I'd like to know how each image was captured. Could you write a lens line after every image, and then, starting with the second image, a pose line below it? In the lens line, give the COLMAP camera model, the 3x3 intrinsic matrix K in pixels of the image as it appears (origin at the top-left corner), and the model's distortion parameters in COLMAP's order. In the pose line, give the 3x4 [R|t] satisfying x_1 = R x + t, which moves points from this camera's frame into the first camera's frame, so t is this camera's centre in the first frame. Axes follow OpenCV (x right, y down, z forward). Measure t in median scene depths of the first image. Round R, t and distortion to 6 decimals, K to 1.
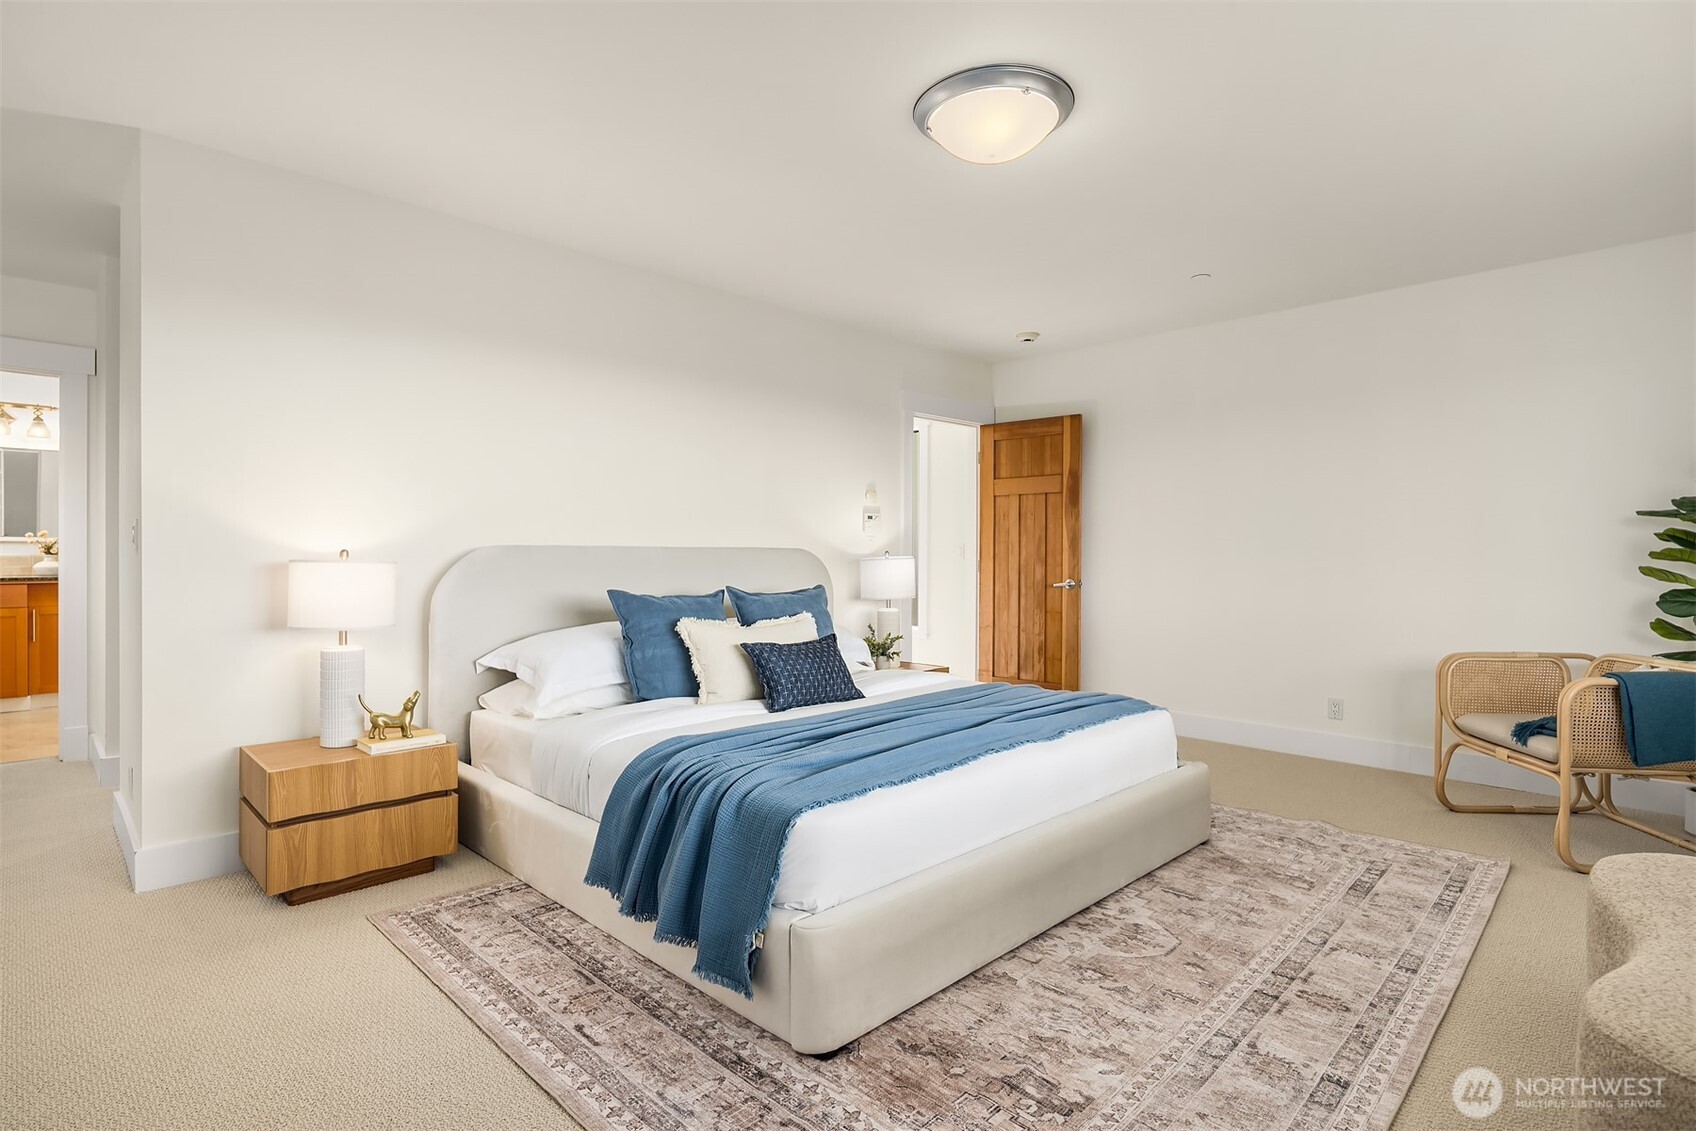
lens RADIAL K [[838.3, 0, 837.1], [0, 838.3, 551.2], [0, 0, 1]] dist [-0.001164, -0.000959]
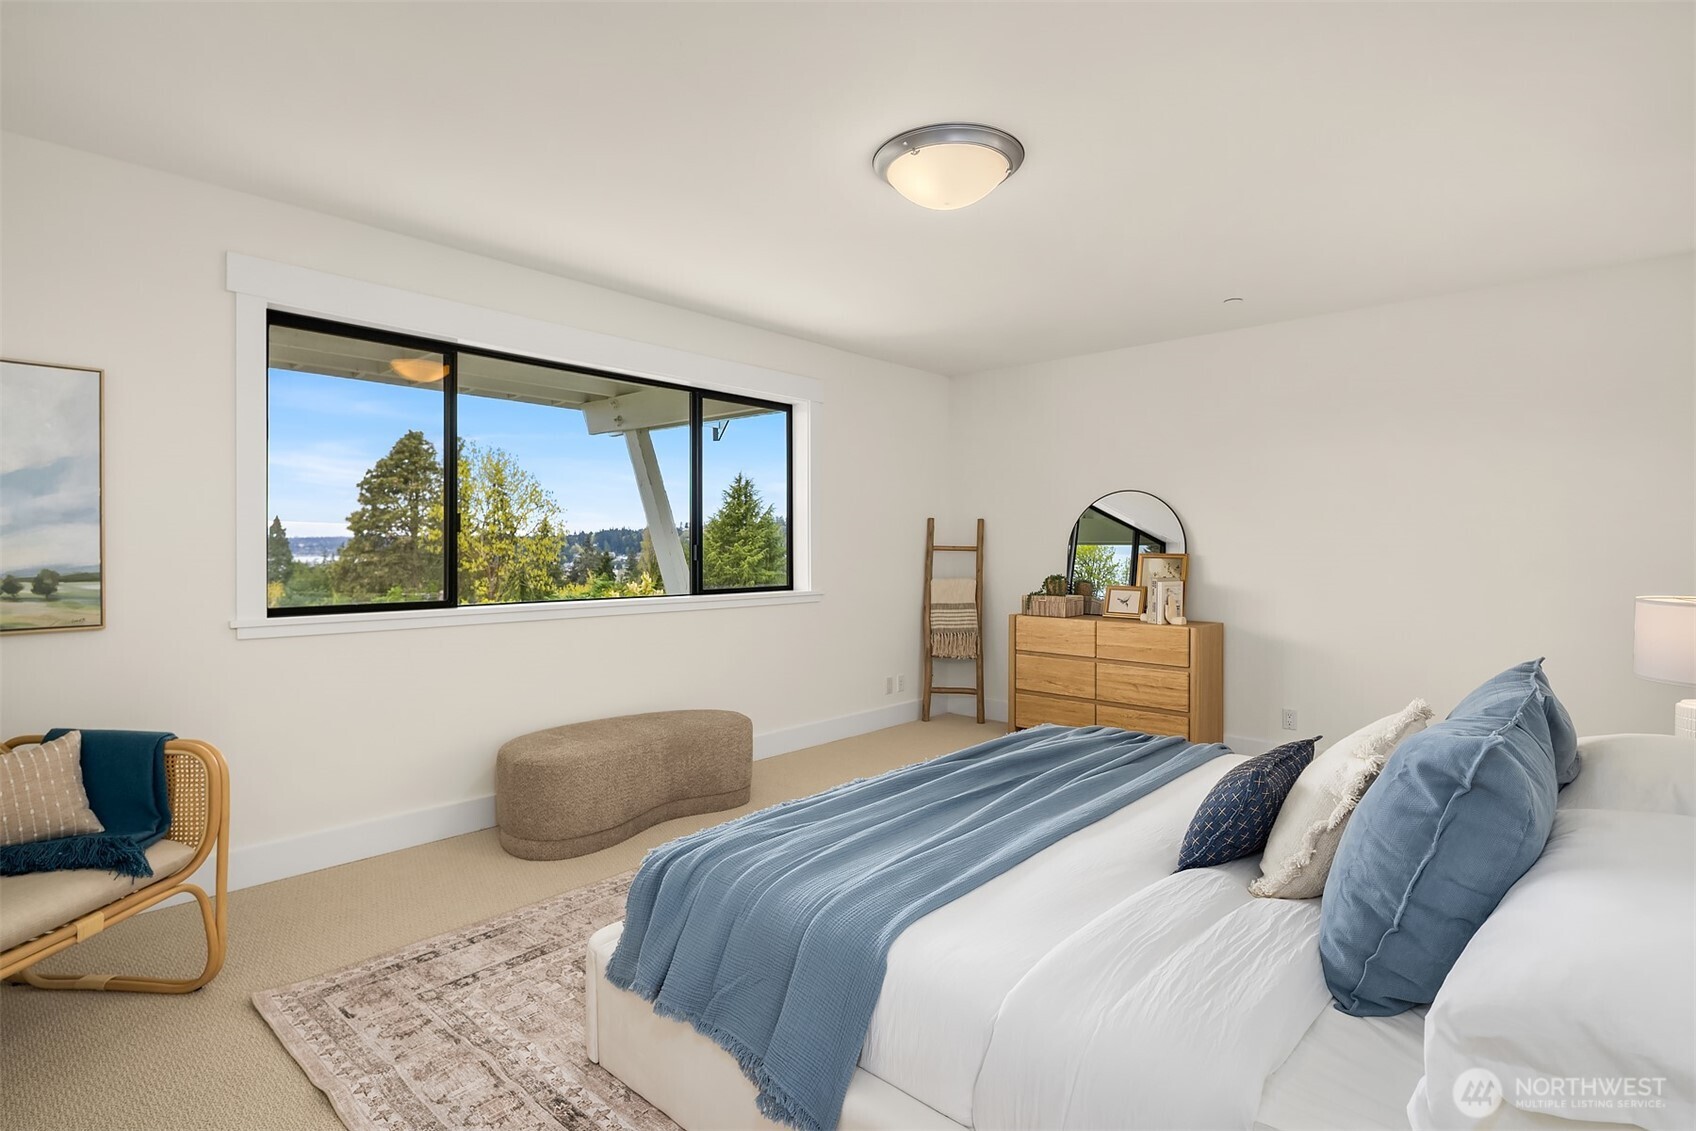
lens RADIAL K [[838.3, 0, 837.1], [0, 838.3, 551.2], [0, 0, 1]] dist [-0.001164, -0.000959]
pose [[-0.998741, -0.015051, -0.047861, 0.320065], [-0.015185, 0.999882, 0.002449, -0.039874], [0.047818, 0.003173, -0.998851, 1.780489]]
